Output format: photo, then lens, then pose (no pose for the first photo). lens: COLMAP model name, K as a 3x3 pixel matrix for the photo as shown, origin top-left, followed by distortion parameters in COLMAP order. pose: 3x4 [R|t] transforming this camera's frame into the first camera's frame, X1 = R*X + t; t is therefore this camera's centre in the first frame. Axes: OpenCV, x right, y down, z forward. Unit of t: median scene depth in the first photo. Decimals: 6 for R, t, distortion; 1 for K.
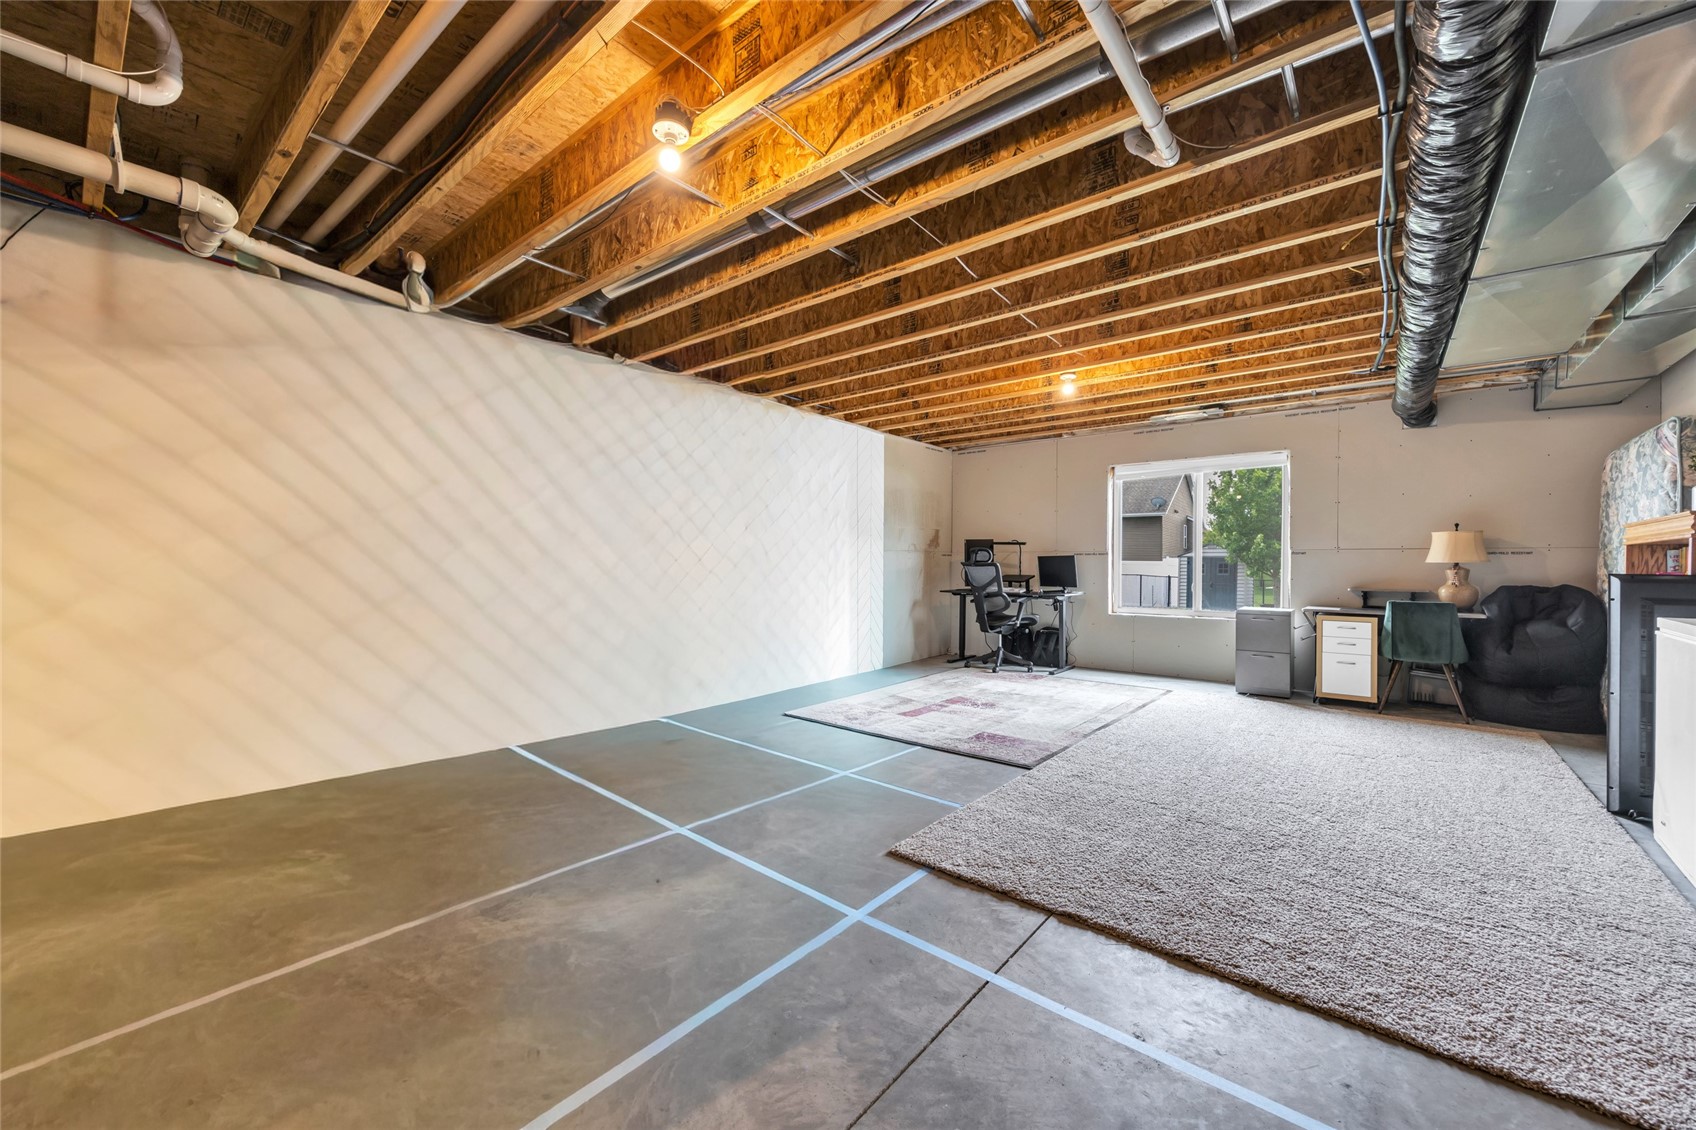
lens RADIAL K [[651.0, 0, 847.6], [0, 651.0, 564.5], [0, 0, 1]] dist [0.003328, -0.000811]
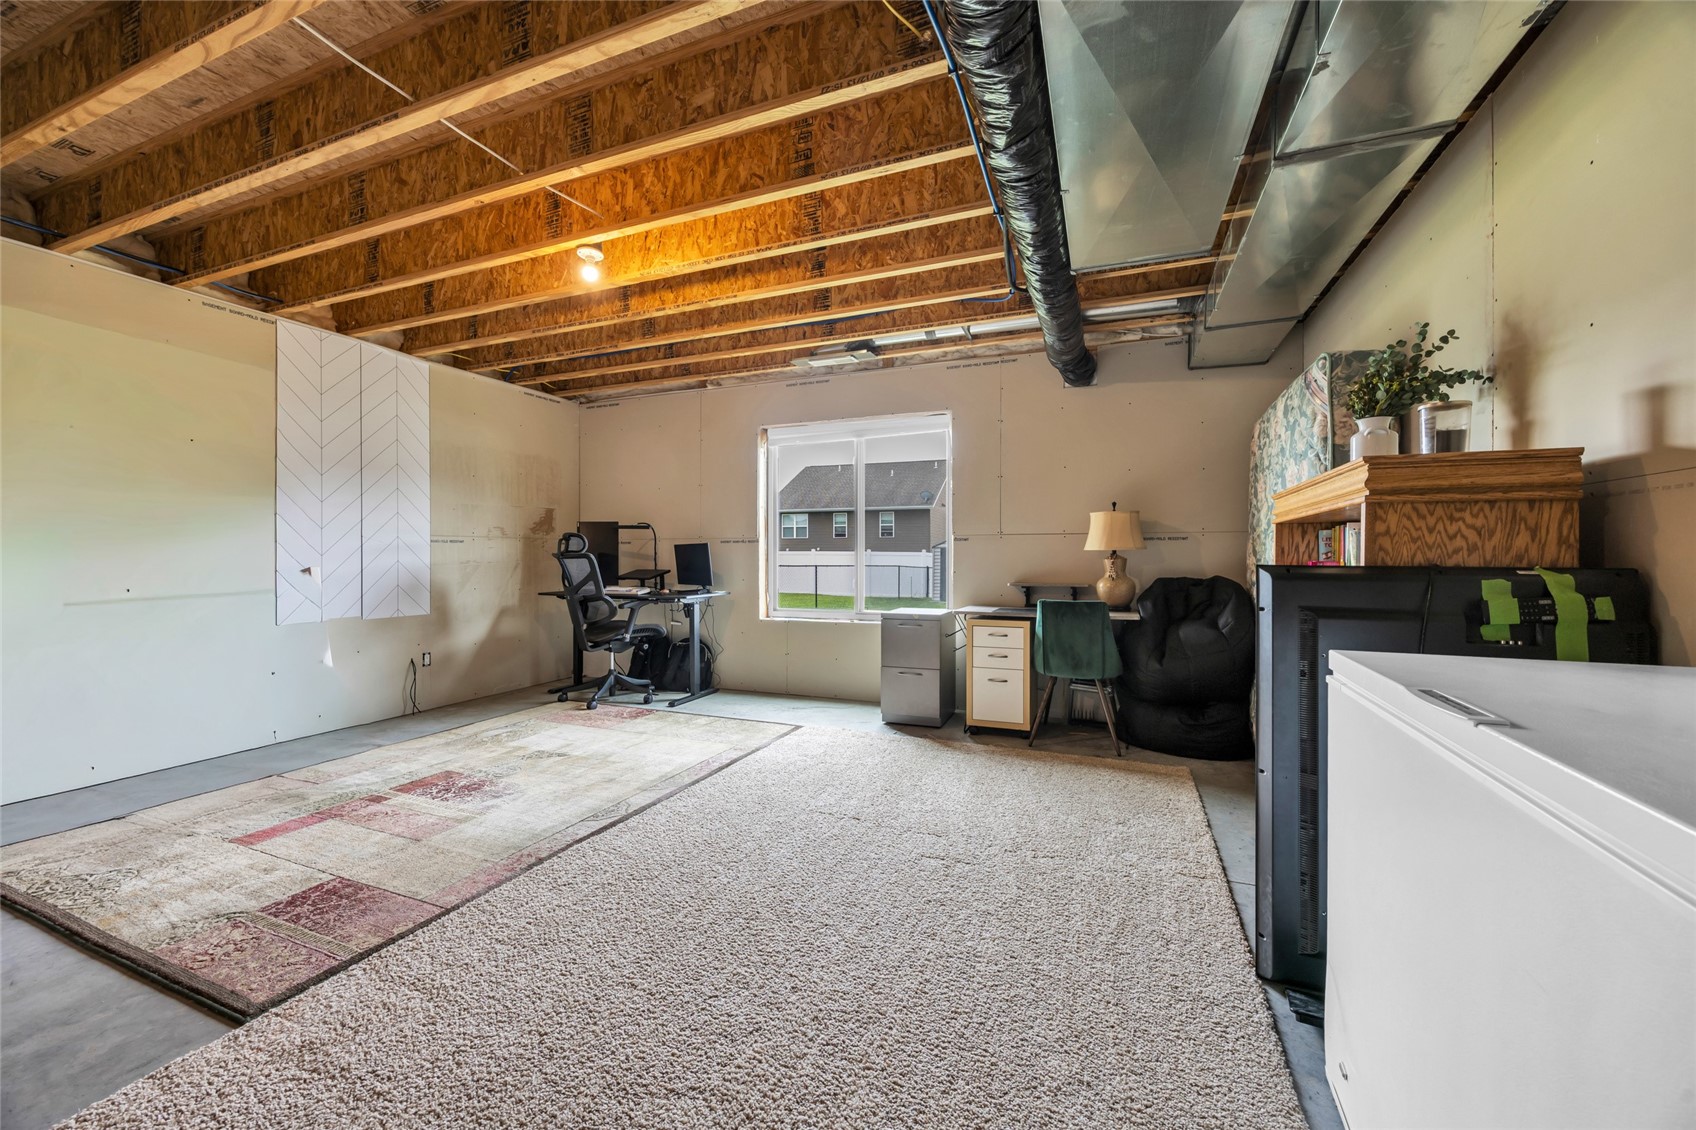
lens RADIAL K [[651.0, 0, 847.1], [0, 651.0, 558.8], [0, 0, 1]] dist [0.003328, -0.000811]
pose [[0.955295, -0.006403, 0.295583, 0.389330], [0.005349, 0.999976, 0.004375, 0.002513], [-0.295604, -0.002598, 0.955307, 0.333958]]
